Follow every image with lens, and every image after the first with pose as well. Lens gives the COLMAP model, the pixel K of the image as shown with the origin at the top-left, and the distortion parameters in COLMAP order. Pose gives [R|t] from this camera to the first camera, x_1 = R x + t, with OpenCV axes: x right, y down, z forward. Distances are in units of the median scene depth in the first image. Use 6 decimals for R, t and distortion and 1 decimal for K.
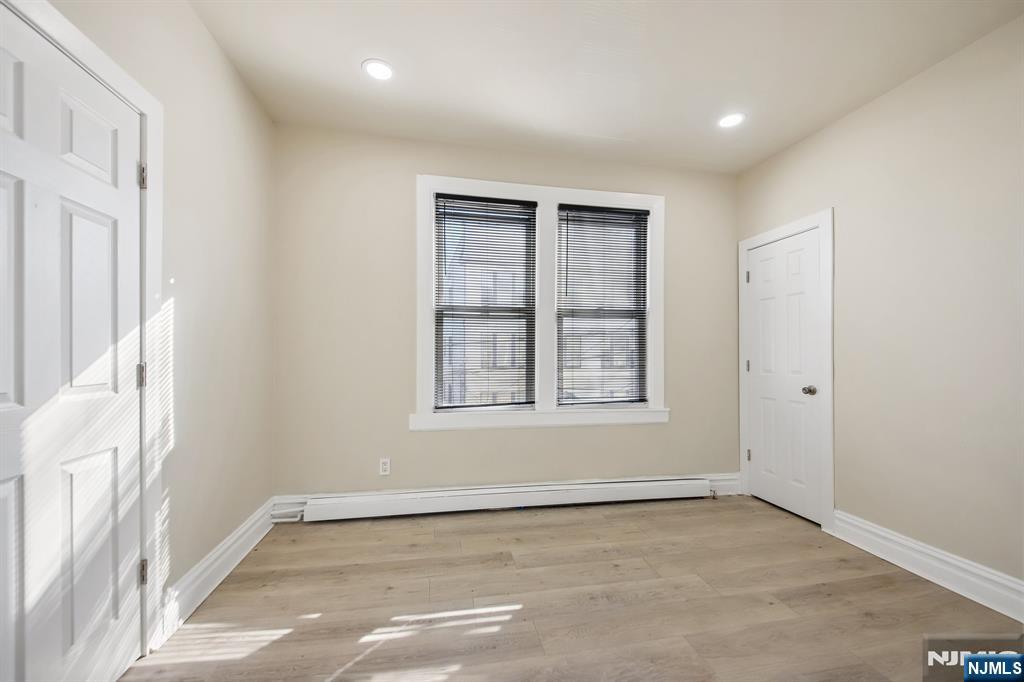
lens RADIAL K [[395.7, 0, 513.6], [0, 395.7, 351.4], [0, 0, 1]] dist [-0.000333, -0.000284]
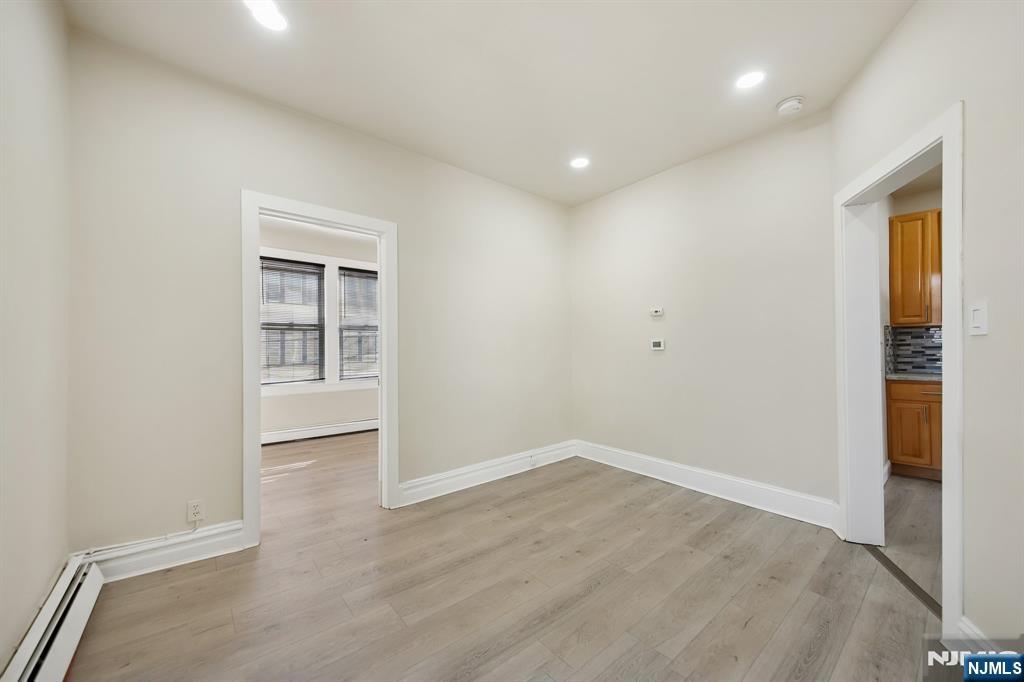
lens RADIAL K [[378.0, 0, 514.3], [0, 378.0, 347.0], [0, 0, 1]] dist [0.003304, 0.000049]
pose [[0.875034, -0.008351, 0.483990, -0.023605], [0.007910, 0.999964, 0.002952, -0.010142], [-0.483998, 0.001245, 0.875068, -0.914949]]
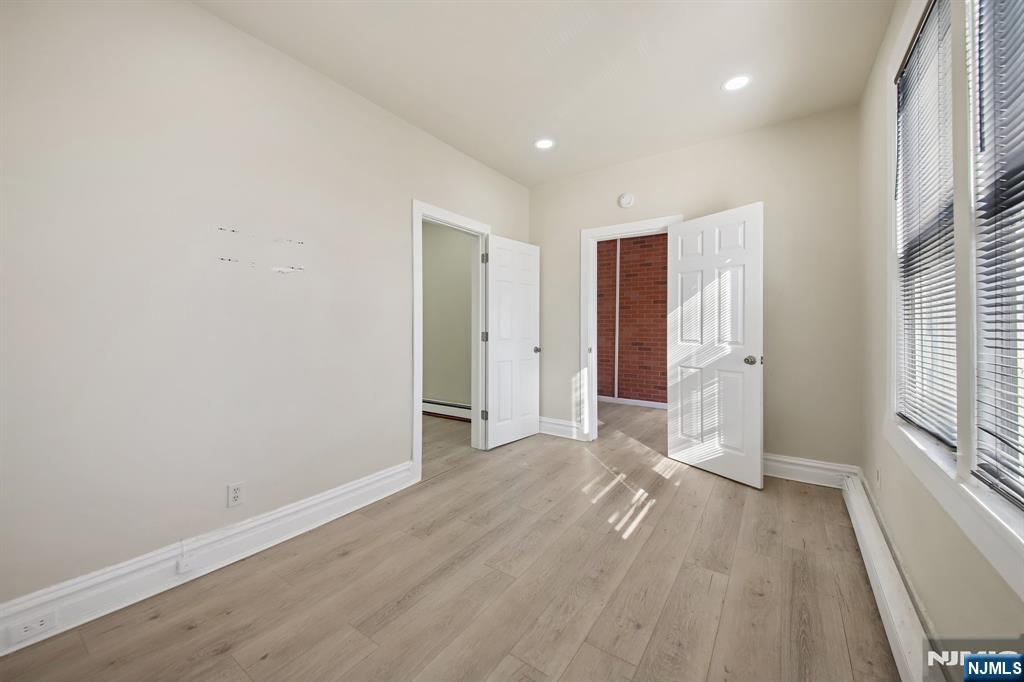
lens RADIAL K [[395.7, 0, 514.4], [0, 395.7, 332.3], [0, 0, 1]] dist [-0.000333, -0.000284]
pose [[-0.717188, 0.004503, -0.696865, 0.678455], [0.003245, 0.999990, 0.003122, 0.008314], [0.696872, -0.000023, -0.717196, 1.008144]]
